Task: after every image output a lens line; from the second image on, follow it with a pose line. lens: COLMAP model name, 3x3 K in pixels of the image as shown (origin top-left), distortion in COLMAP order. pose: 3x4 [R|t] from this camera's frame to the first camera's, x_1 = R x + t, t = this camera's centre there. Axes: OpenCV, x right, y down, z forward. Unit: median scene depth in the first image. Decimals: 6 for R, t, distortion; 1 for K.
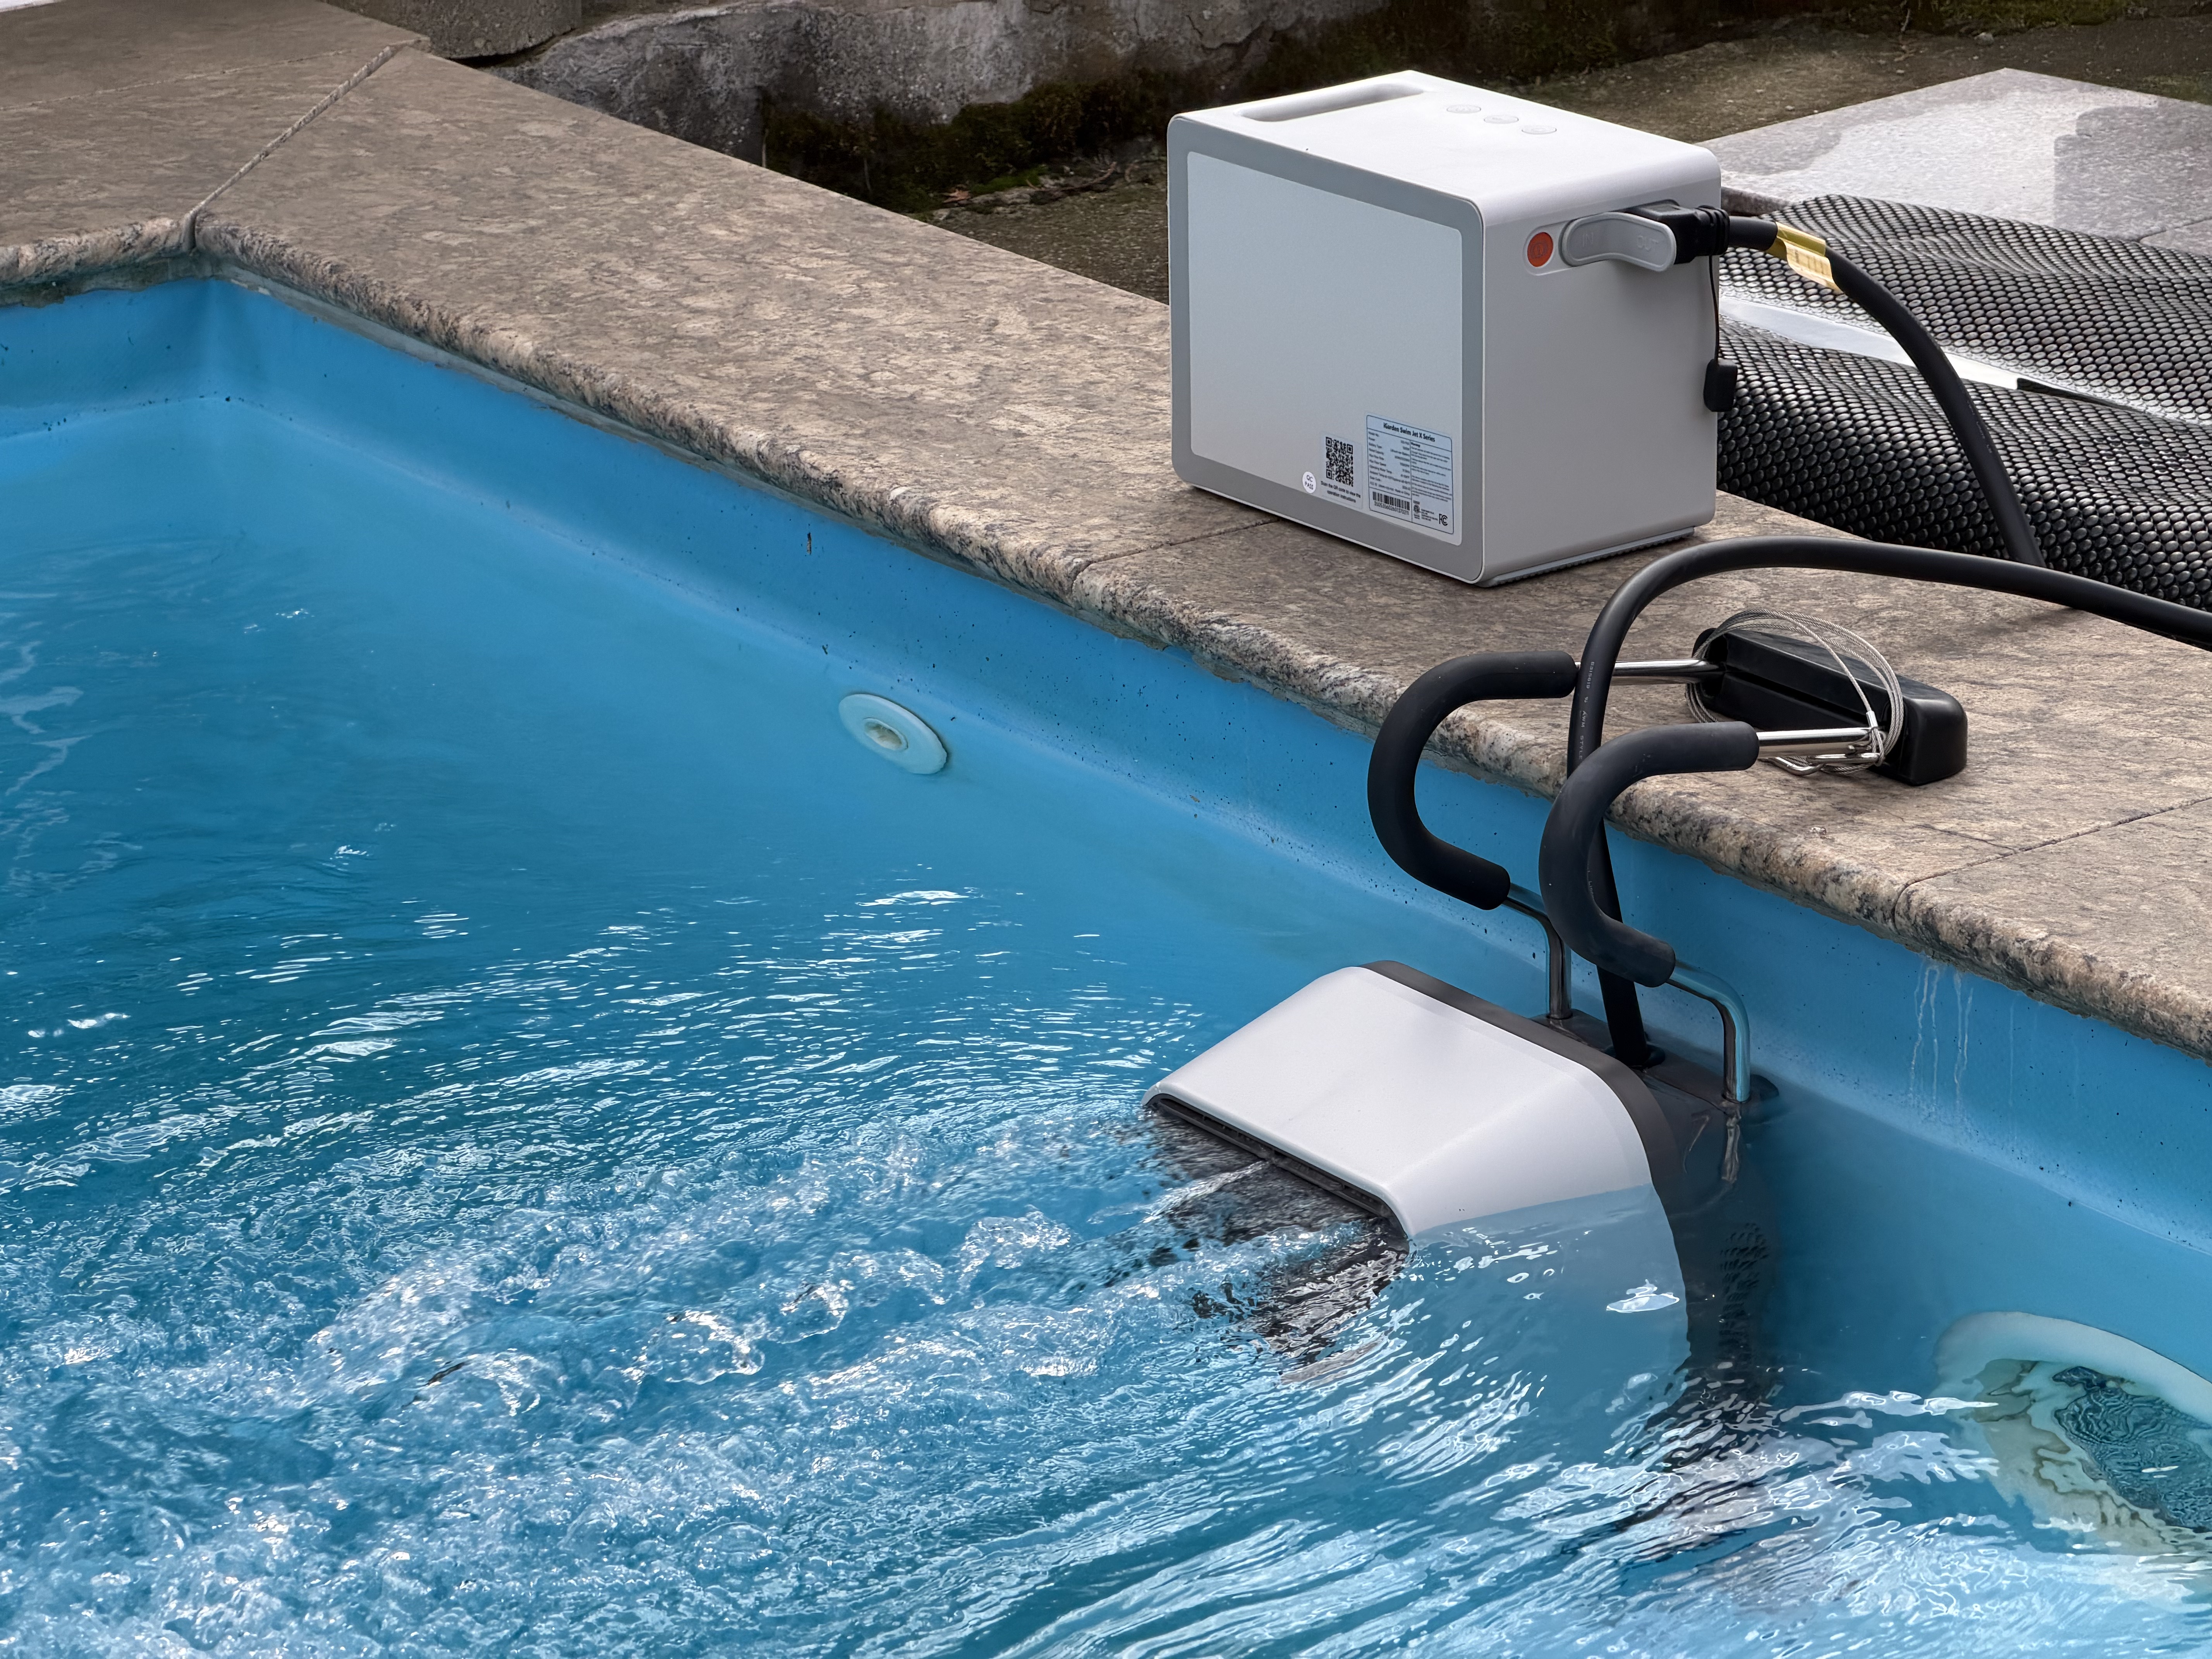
lens RADIAL K [[6547.0, 0, 1093.0], [0, 6547.0, 755.8], [0, 0, 1]] dist [0.348874, 0.000000]
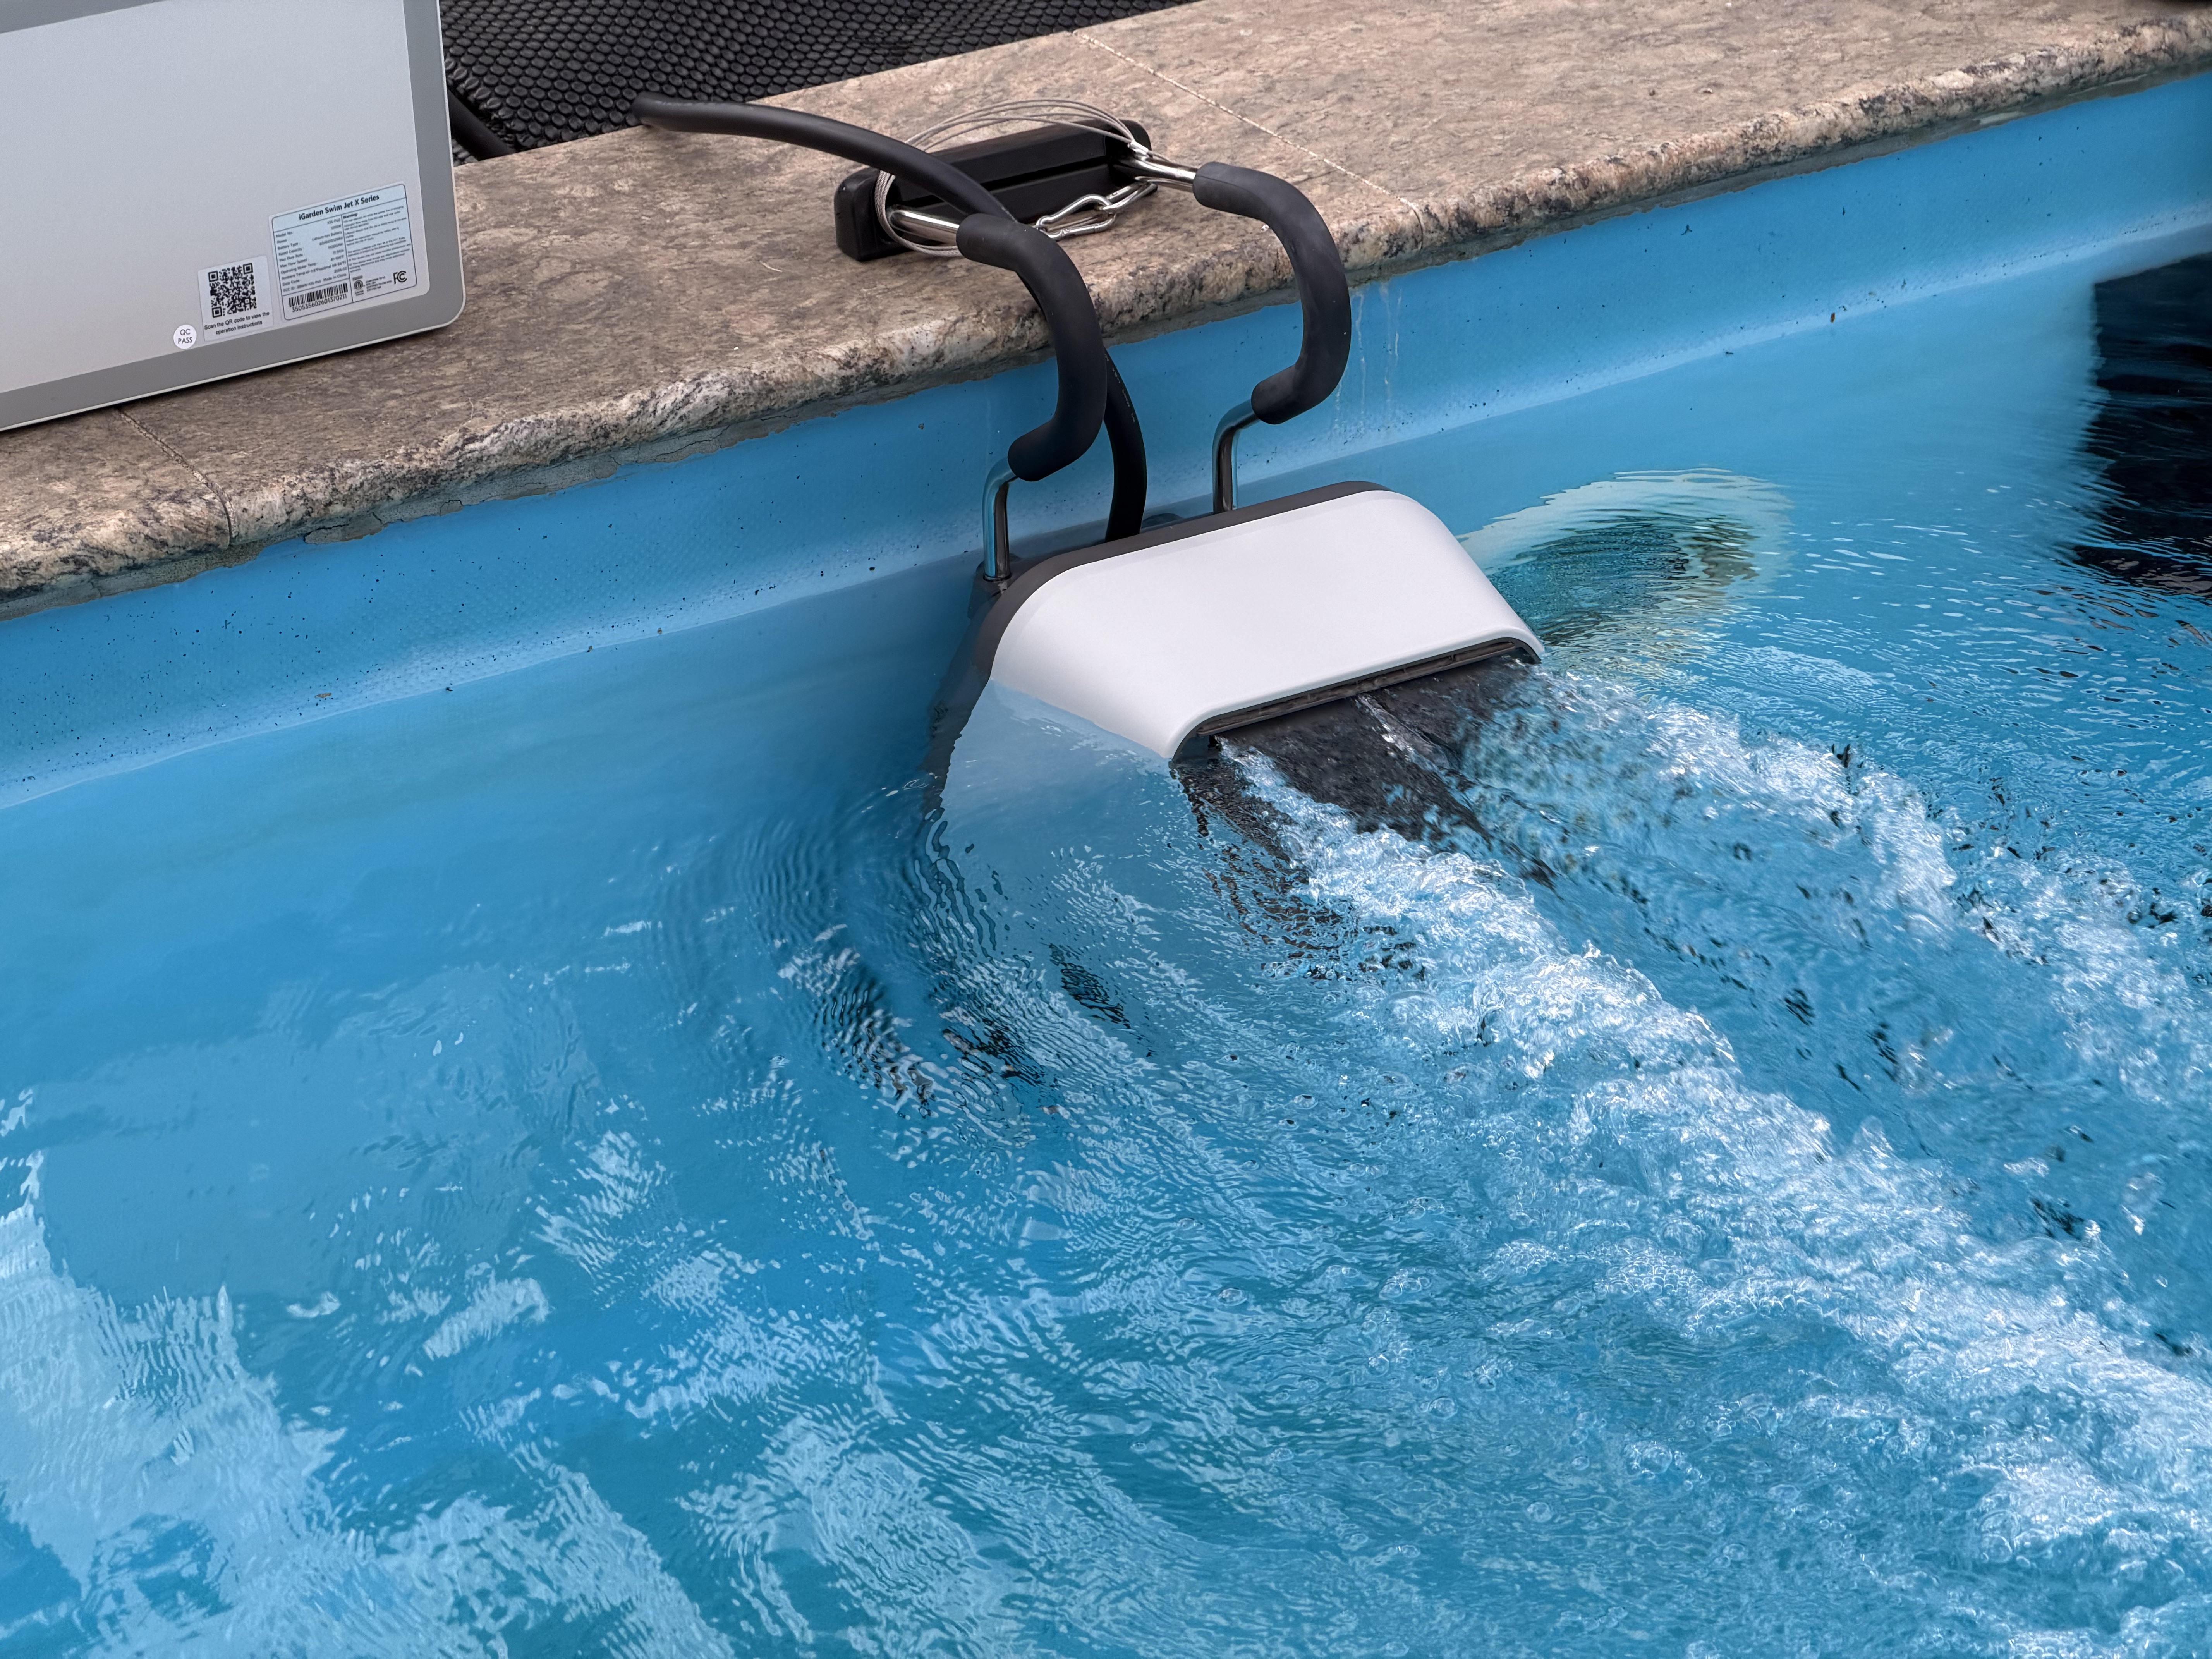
lens RADIAL K [[6547.0, 0, 1036.7], [0, 6547.0, 802.3], [0, 0, 1]] dist [0.348874, 0.000000]
pose [[0.098230, -0.395121, 0.913362, -0.879116], [0.360875, 0.869472, 0.337323, -0.273127], [-0.927426, 0.296474, 0.227998, 0.801651]]
